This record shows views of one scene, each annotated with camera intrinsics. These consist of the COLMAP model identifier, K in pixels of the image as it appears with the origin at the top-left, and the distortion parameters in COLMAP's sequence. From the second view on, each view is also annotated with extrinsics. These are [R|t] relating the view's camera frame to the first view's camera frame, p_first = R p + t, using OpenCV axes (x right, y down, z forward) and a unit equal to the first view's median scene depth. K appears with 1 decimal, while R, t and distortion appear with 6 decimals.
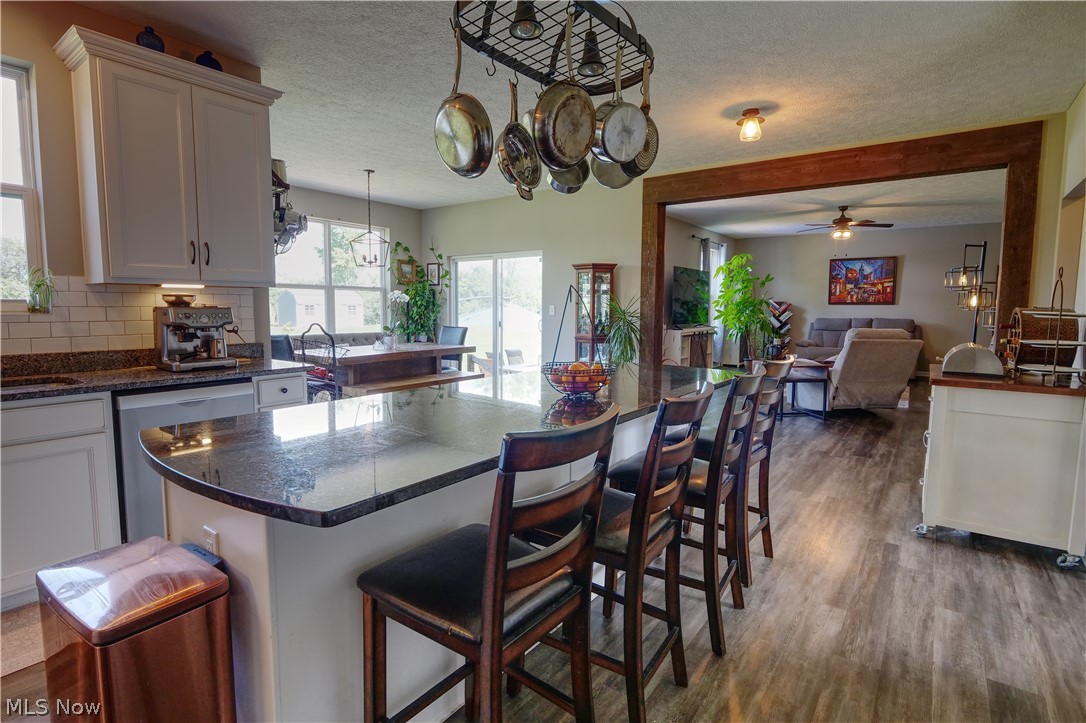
lens RADIAL K [[535.2, 0, 536.7], [0, 535.2, 353.5], [0, 0, 1]] dist [-0.010897, -0.000894]
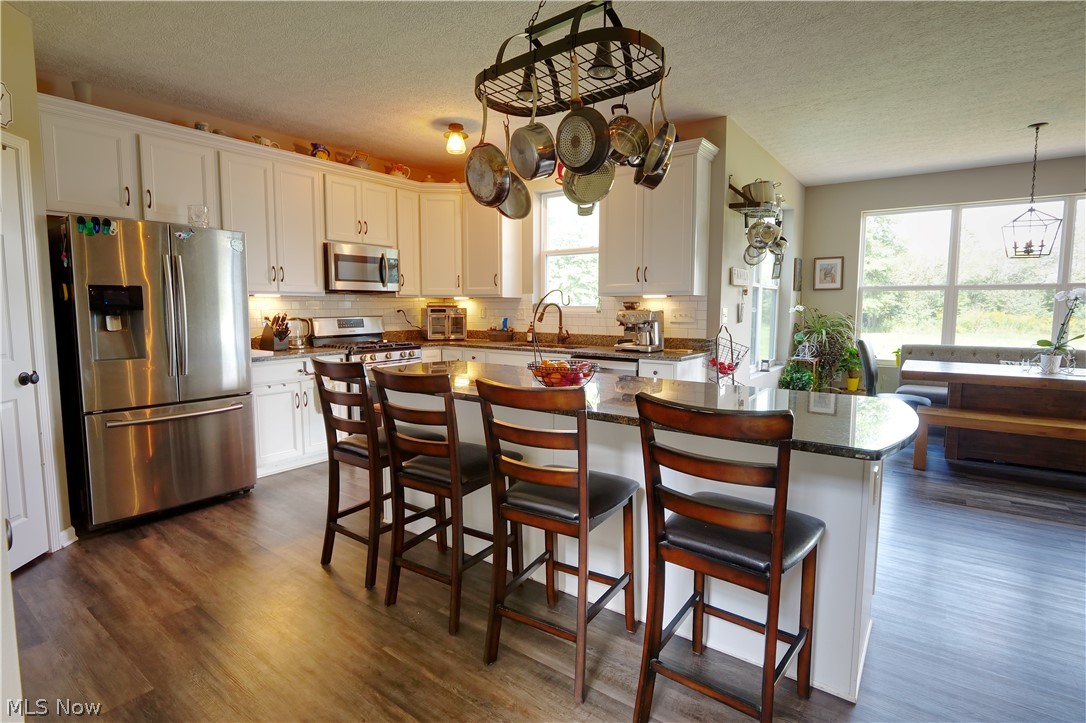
lens RADIAL K [[535.2, 0, 536.7], [0, 535.2, 353.5], [0, 0, 1]] dist [-0.010897, -0.000894]
pose [[0.006783, 0.081372, -0.996661, 0.246014], [-0.090097, 0.992680, 0.080434, -0.017070], [0.995910, 0.089251, 0.014064, 0.190770]]
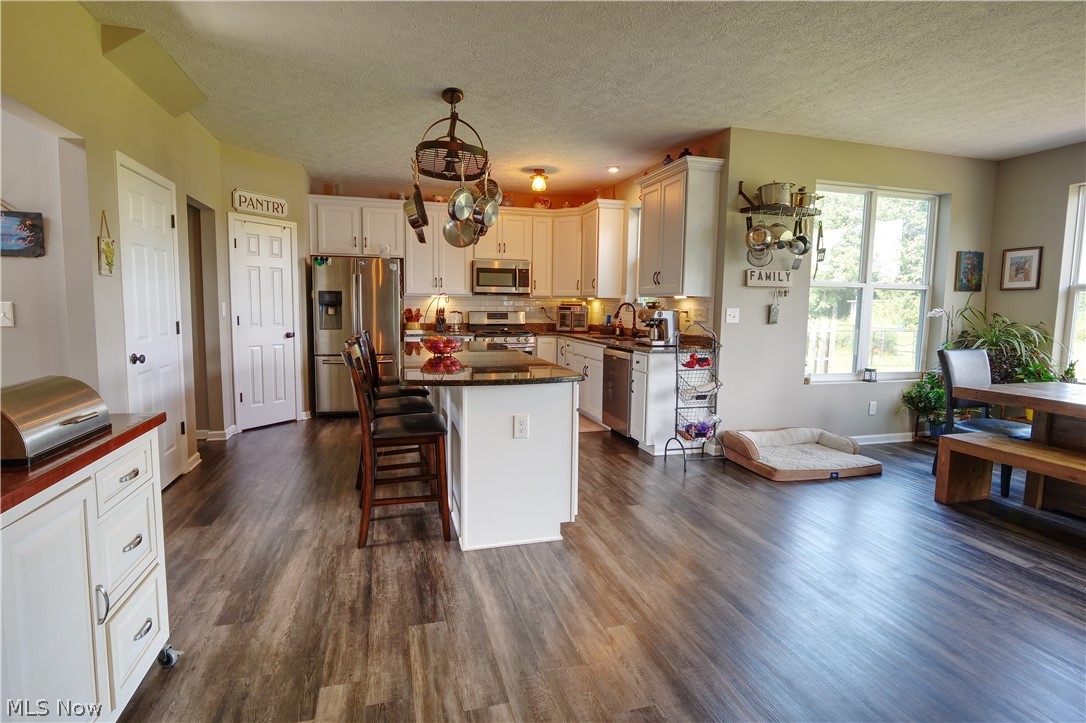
lens RADIAL K [[535.2, 0, 536.7], [0, 535.2, 353.5], [0, 0, 1]] dist [-0.010897, -0.000894]
pose [[-0.602853, 0.058896, -0.795675, 0.276246], [-0.088197, 0.986240, 0.139825, -0.043890], [0.792962, 0.154470, -0.589364, 0.488944]]
